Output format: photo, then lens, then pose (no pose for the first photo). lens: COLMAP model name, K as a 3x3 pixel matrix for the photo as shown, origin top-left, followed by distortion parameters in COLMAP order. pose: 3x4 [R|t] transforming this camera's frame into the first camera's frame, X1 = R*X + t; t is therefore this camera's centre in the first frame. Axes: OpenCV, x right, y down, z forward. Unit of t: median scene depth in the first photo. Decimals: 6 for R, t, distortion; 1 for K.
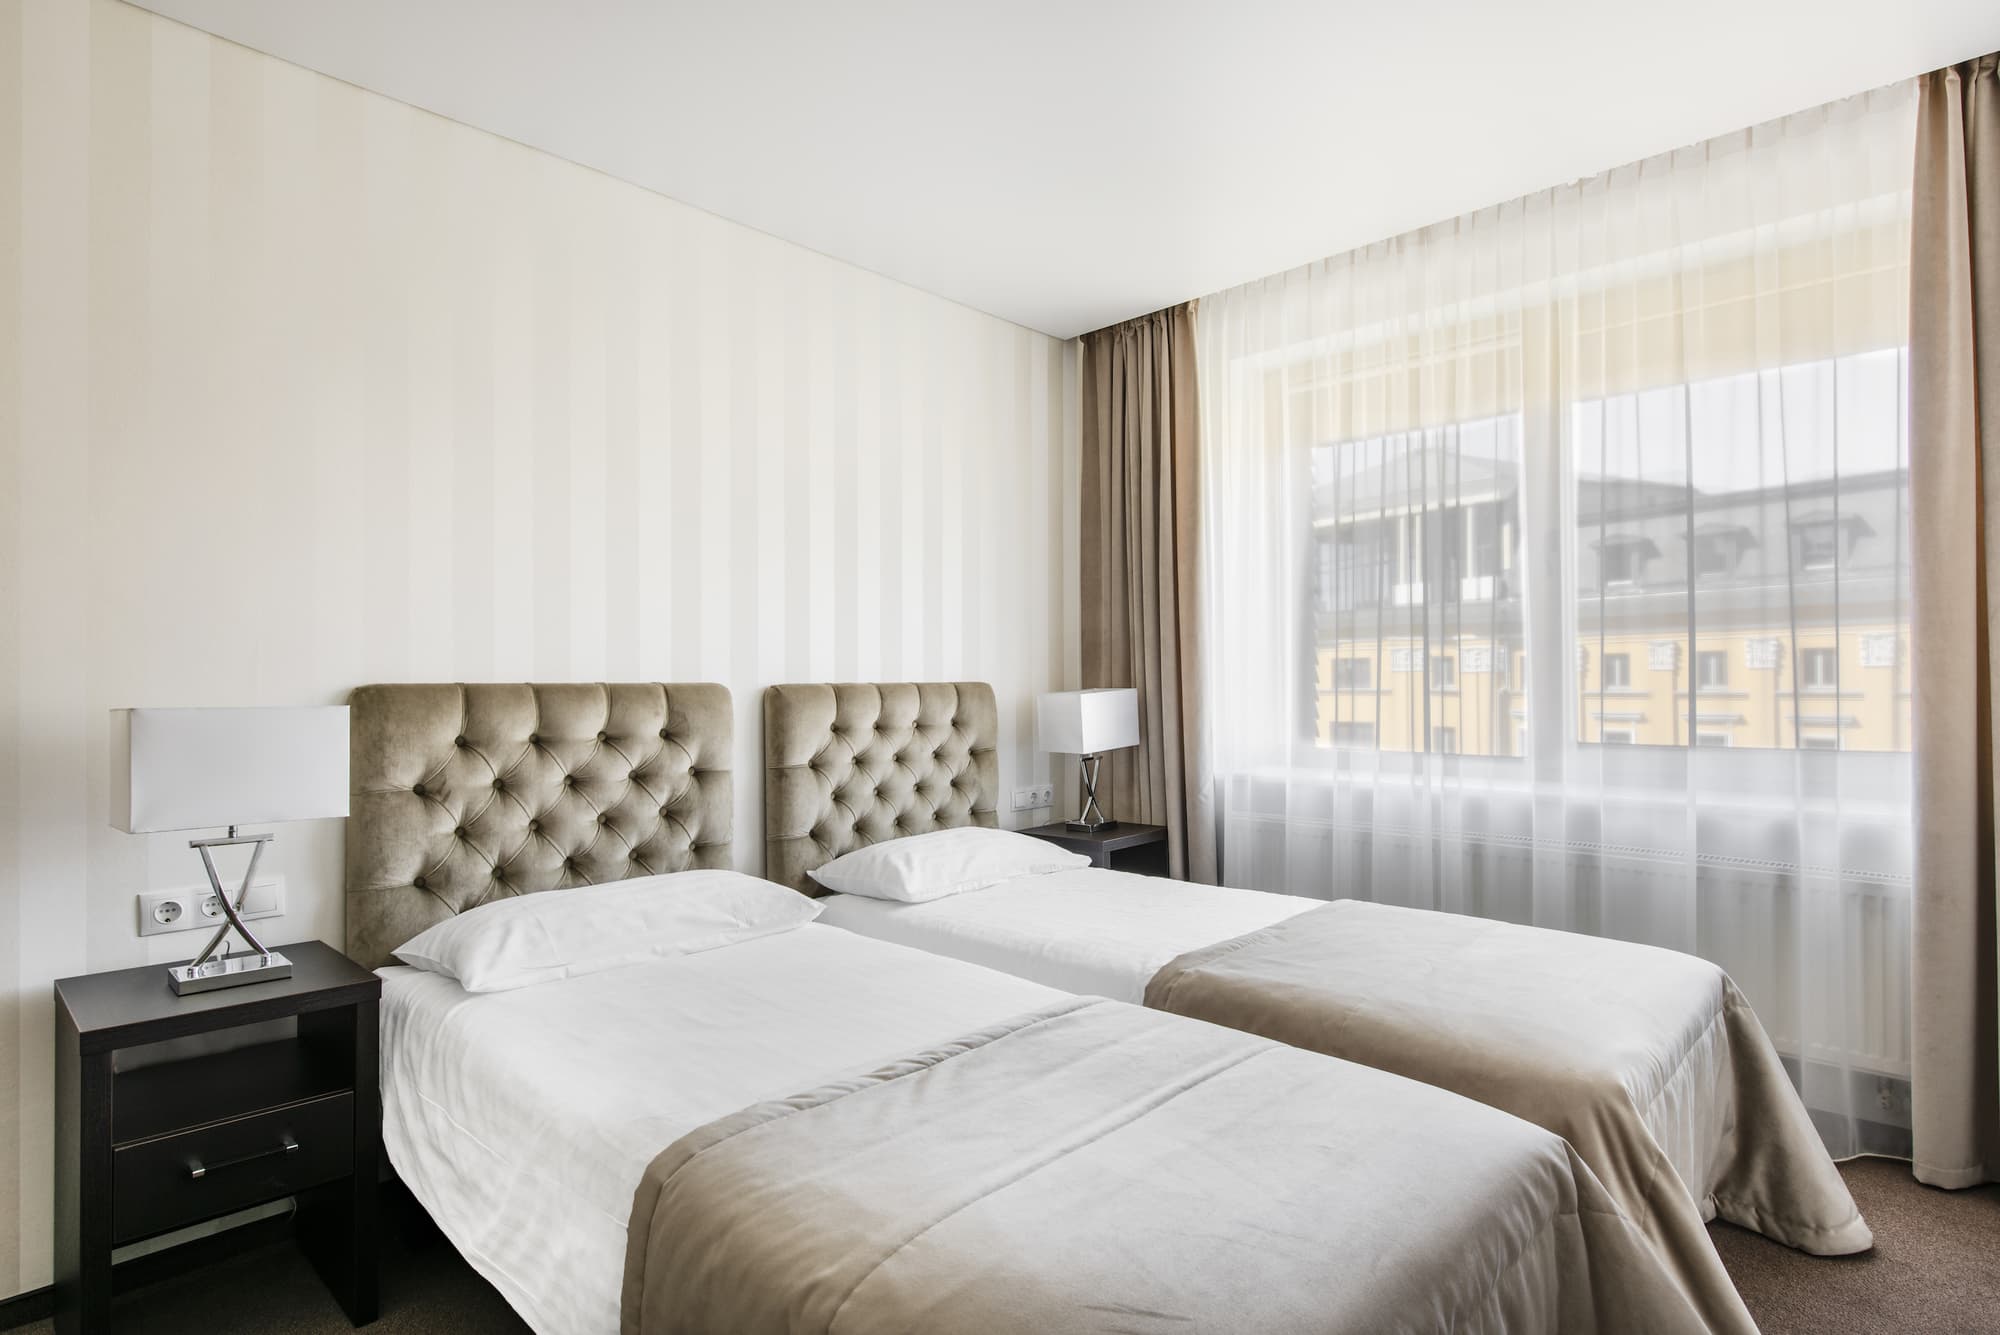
lens RADIAL K [[1022.1, 0, 999.2], [0, 1022.1, 684.5], [0, 0, 1]] dist [0.015927, -0.018305]
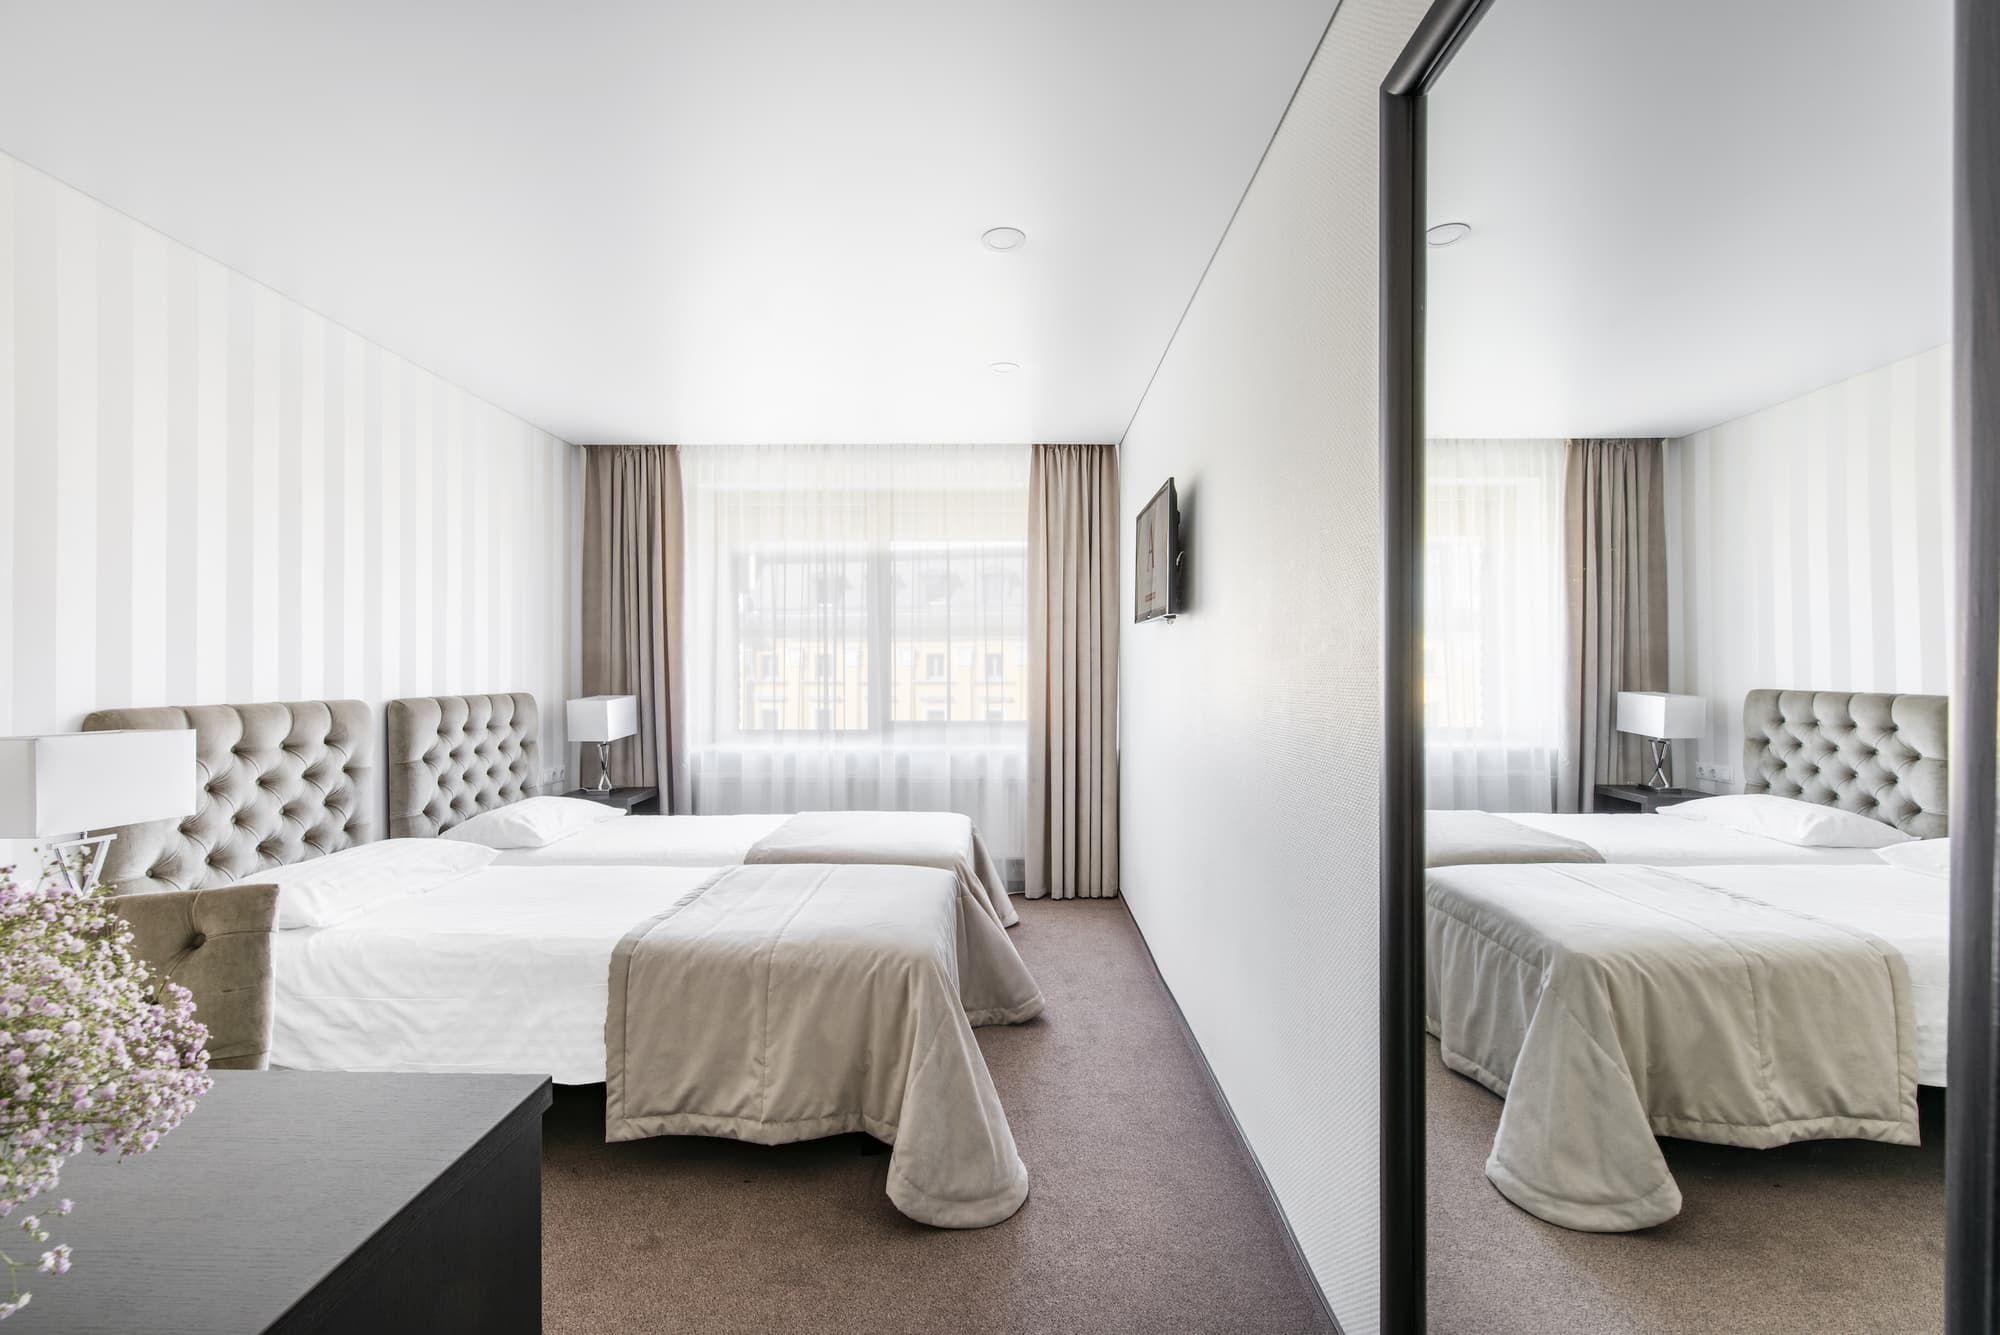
lens RADIAL K [[867.4, 0, 998.1], [0, 867.4, 672.6], [0, 0, 1]] dist [-0.000759, -0.000037]
pose [[0.725164, 0.004217, 0.688563, -0.408888], [-0.003810, 0.999991, -0.002112, -0.033059], [-0.688565, -0.001092, 0.725173, -0.318060]]
